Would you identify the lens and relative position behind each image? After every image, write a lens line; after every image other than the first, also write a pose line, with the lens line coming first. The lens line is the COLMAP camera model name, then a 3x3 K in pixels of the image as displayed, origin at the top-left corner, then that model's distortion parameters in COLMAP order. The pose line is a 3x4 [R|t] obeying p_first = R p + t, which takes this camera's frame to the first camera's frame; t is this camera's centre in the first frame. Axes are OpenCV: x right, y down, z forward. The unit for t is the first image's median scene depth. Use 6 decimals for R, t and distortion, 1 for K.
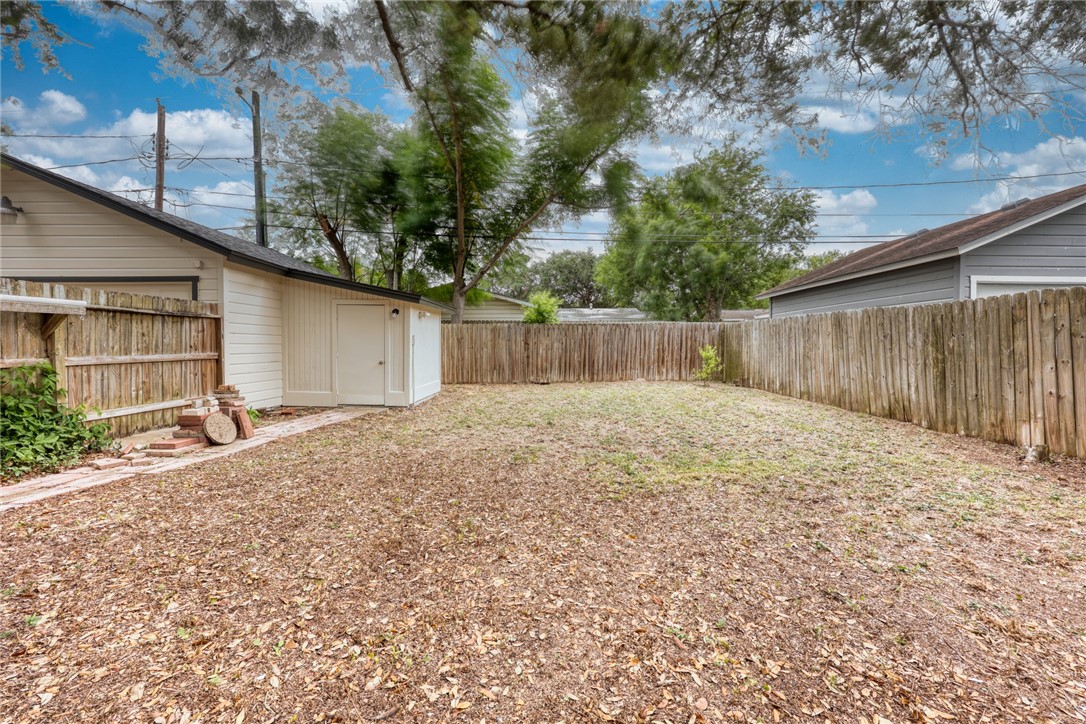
lens RADIAL K [[454.7, 0, 549.1], [0, 454.7, 359.3], [0, 0, 1]] dist [0.001234, 0.000146]
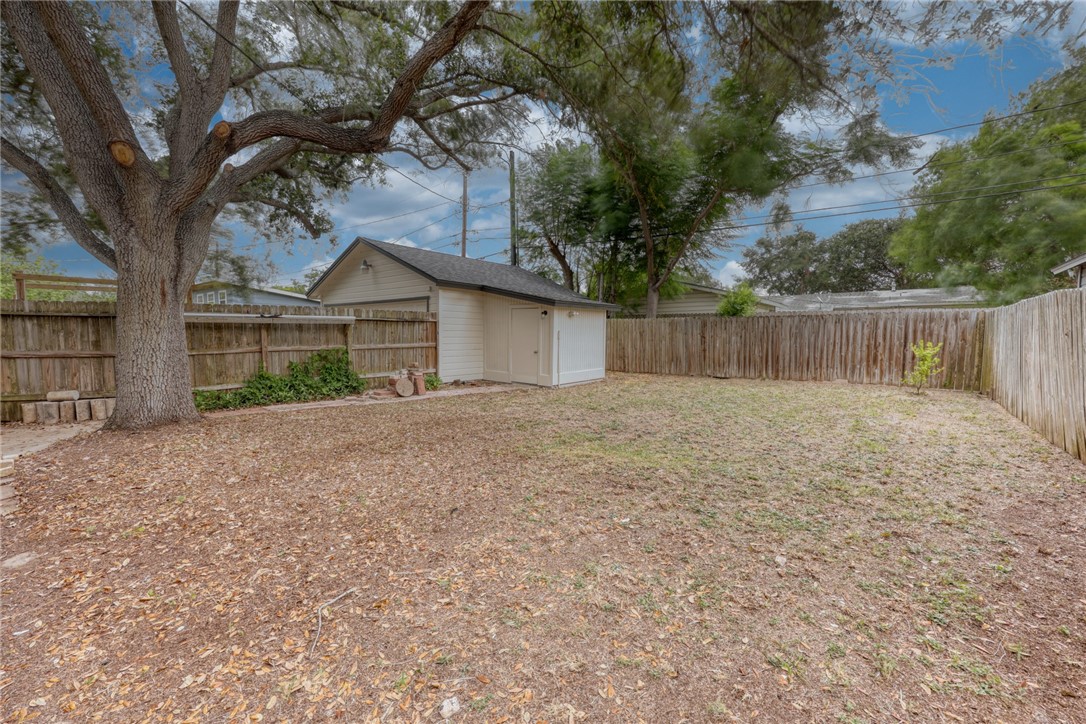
lens RADIAL K [[453.3, 0, 533.8], [0, 453.3, 362.7], [0, 0, 1]] dist [0.001158, 0.000069]
pose [[0.767250, 0.043645, -0.639861, 0.343843], [-0.023146, 0.998916, 0.040382, -0.010658], [0.640930, -0.016173, 0.767429, -0.007455]]
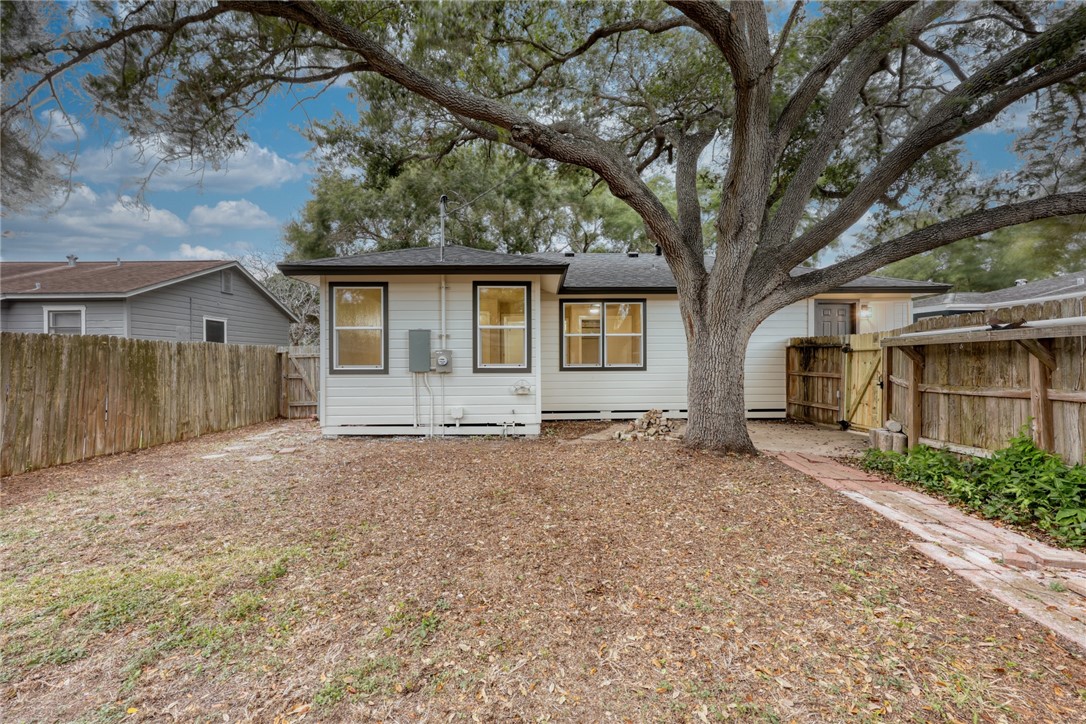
lens RADIAL K [[438.6, 0, 547.4], [0, 438.6, 360.0], [0, 0, 1]] dist [-0.001073, -0.000058]
pose [[-0.999973, 0.006576, 0.003380, -0.083701], [0.006670, 0.999570, 0.028546, -0.031099], [-0.003191, 0.028568, -0.999587, 0.609892]]
